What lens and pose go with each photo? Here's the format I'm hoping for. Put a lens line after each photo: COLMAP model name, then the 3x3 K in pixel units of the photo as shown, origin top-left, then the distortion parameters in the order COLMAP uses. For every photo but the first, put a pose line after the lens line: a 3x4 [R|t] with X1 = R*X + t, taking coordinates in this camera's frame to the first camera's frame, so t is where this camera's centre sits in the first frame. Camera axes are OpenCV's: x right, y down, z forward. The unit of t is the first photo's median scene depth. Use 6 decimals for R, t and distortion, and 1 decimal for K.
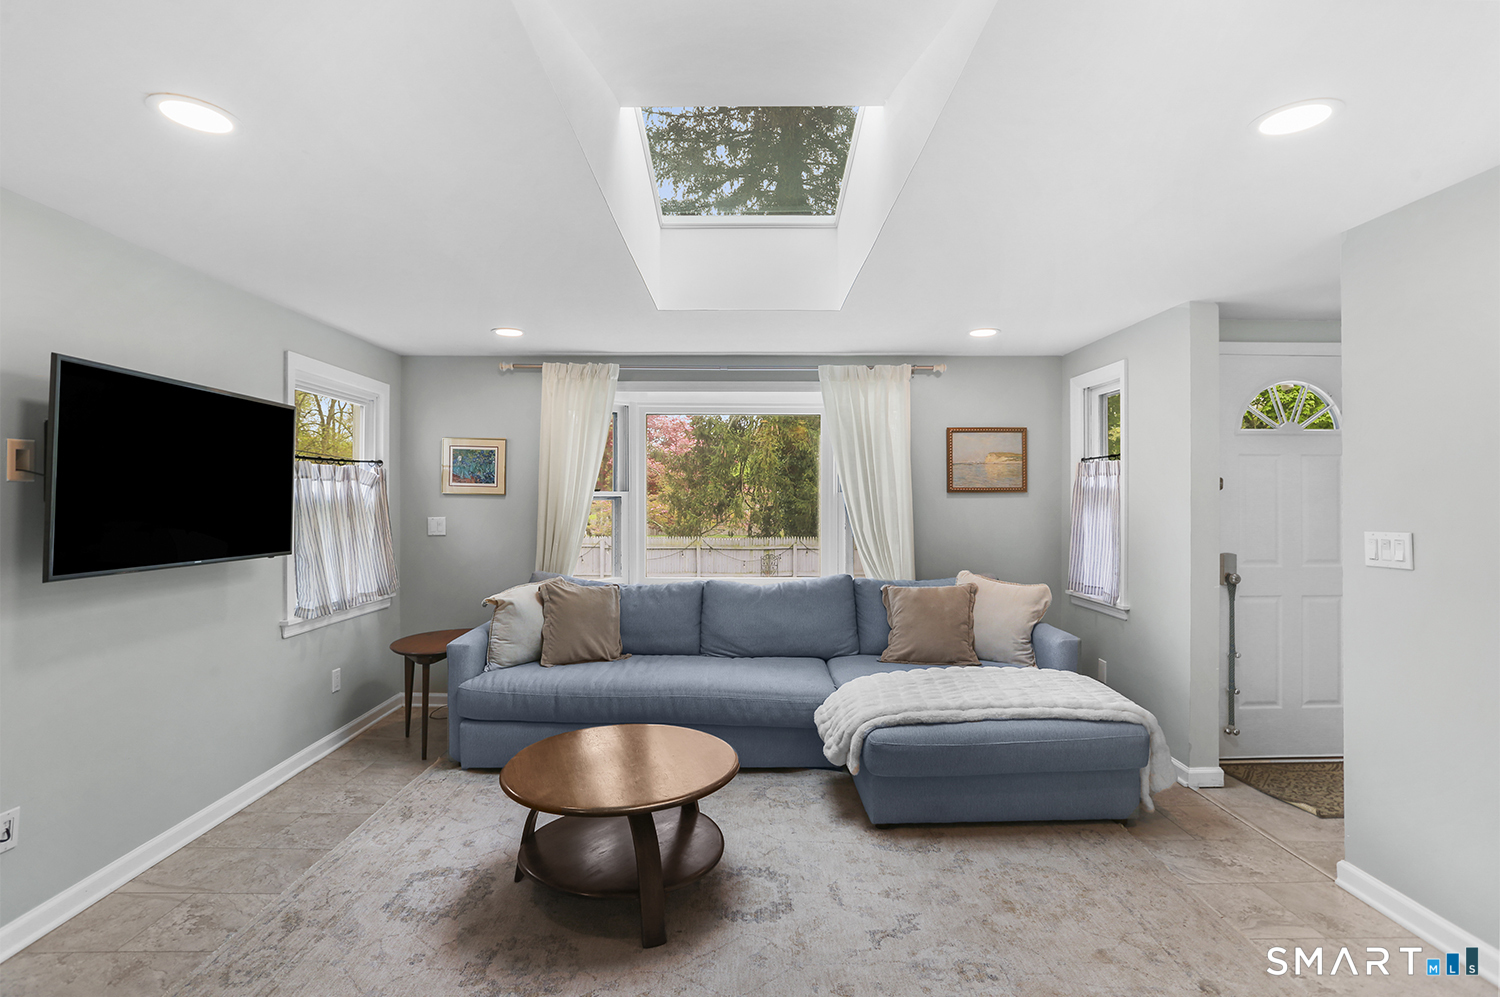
lens RADIAL K [[719.5, 0, 743.3], [0, 719.5, 497.8], [0, 0, 1]] dist [-0.020823, 0.007243]
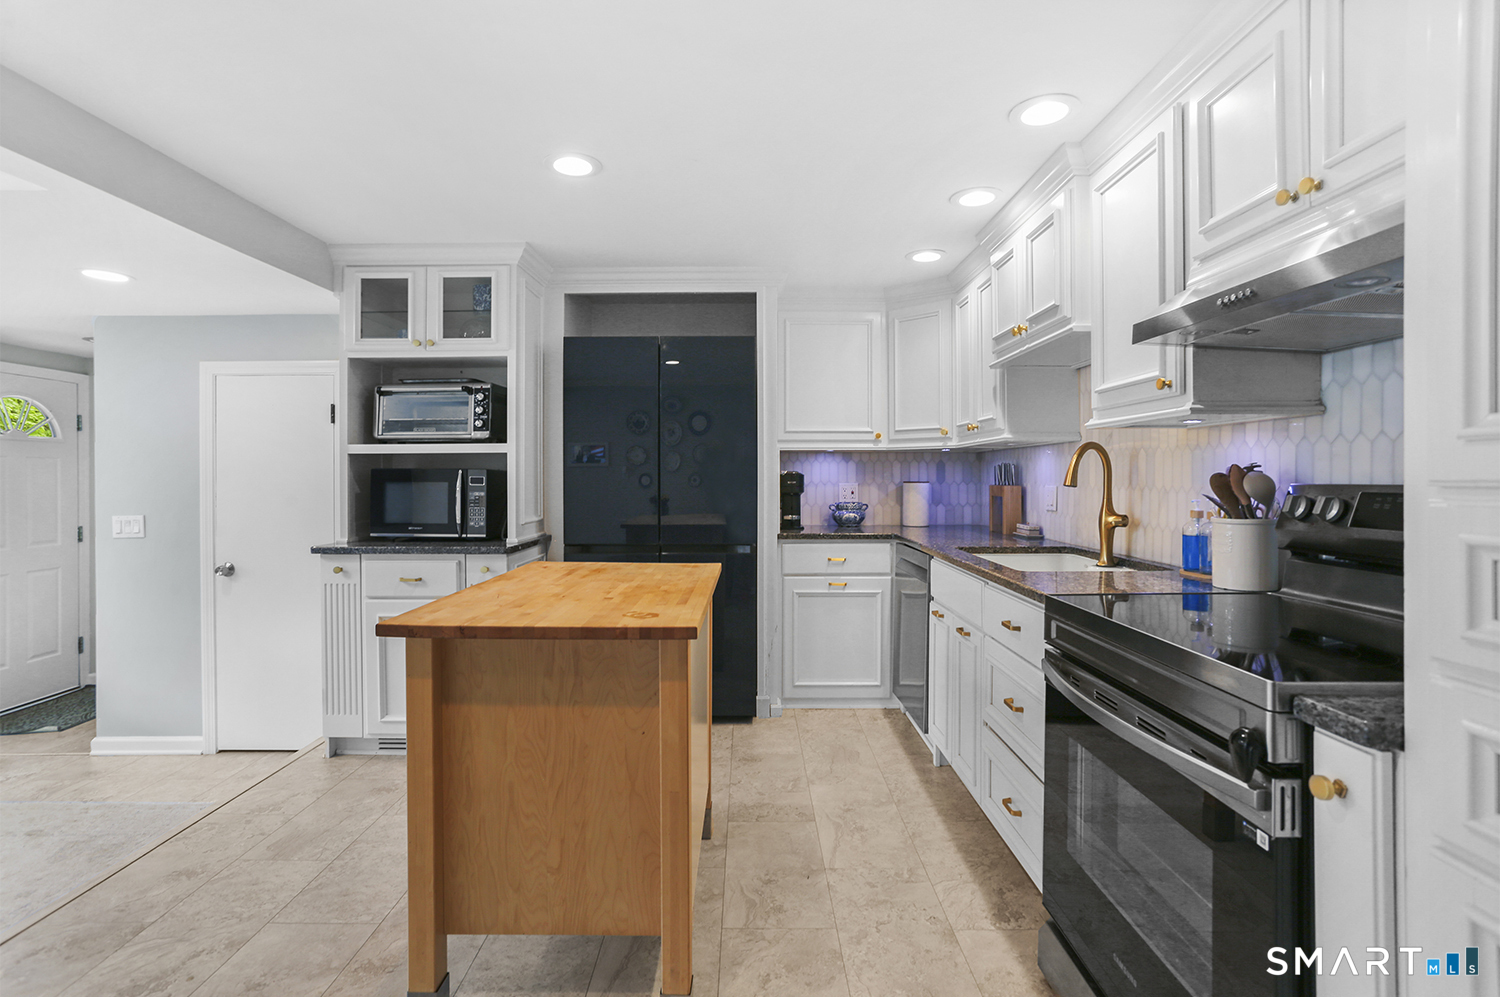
lens RADIAL K [[719.5, 0, 757.8], [0, 719.5, 477.7], [0, 0, 1]] dist [-0.020823, 0.007243]
pose [[0.011811, 0.003704, 0.999923, -0.668606], [0.001384, 0.999992, -0.003720, -0.028805], [-0.999929, 0.001428, 0.011805, -0.432665]]
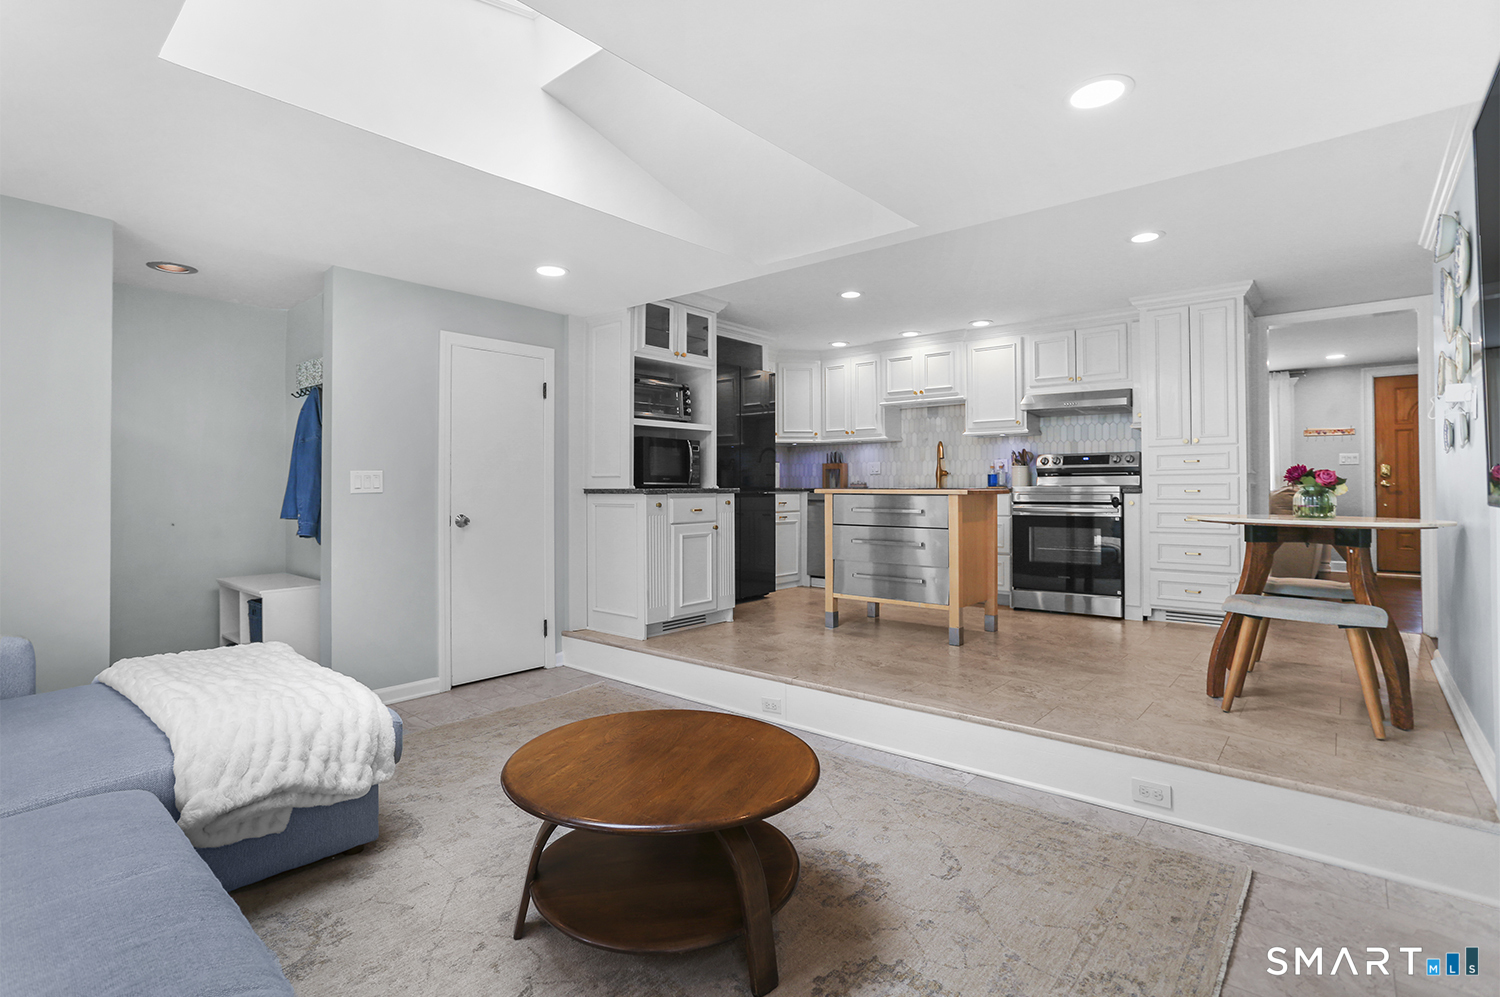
lens RADIAL K [[719.5, 0, 760.3], [0, 719.5, 484.4], [0, 0, 1]] dist [-0.020823, 0.007243]
pose [[-0.765689, 0.009778, 0.643137, -0.804268], [0.006511, 0.999951, -0.007451, 0.096363], [-0.643178, -0.001518, -0.765715, 1.662014]]
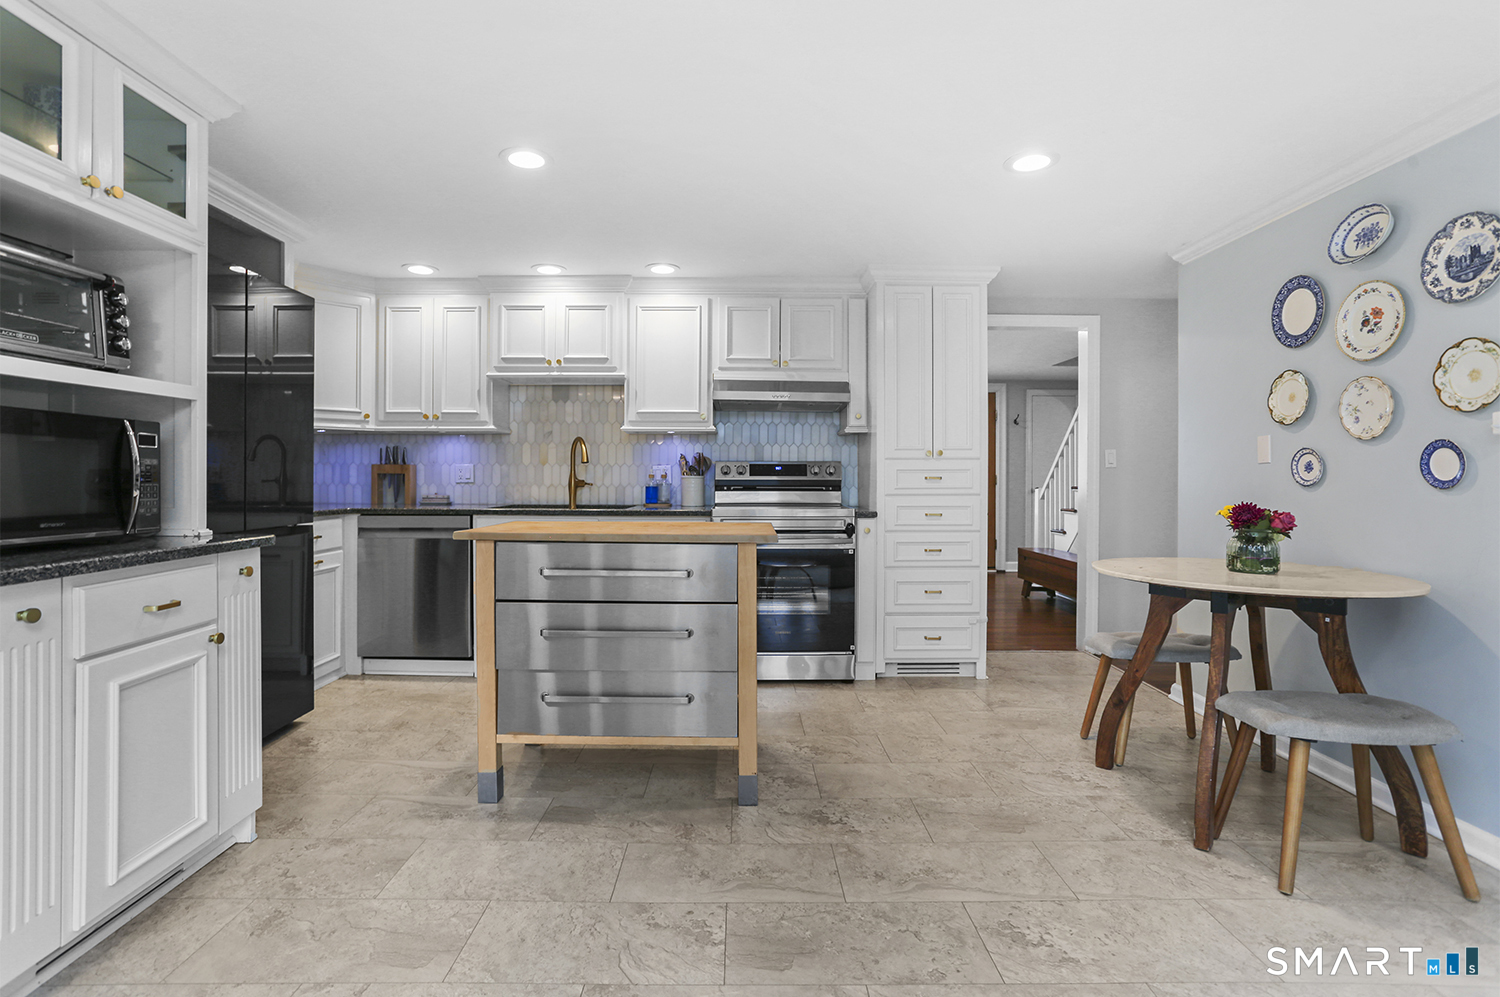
lens RADIAL K [[719.5, 0, 723.9], [0, 719.5, 480.7], [0, 0, 1]] dist [-0.020823, 0.007243]
pose [[-0.999498, 0.001660, 0.031623, 0.017207], [0.001900, 0.999970, 0.007558, 0.013543], [-0.031610, 0.007614, -0.999471, 0.961651]]
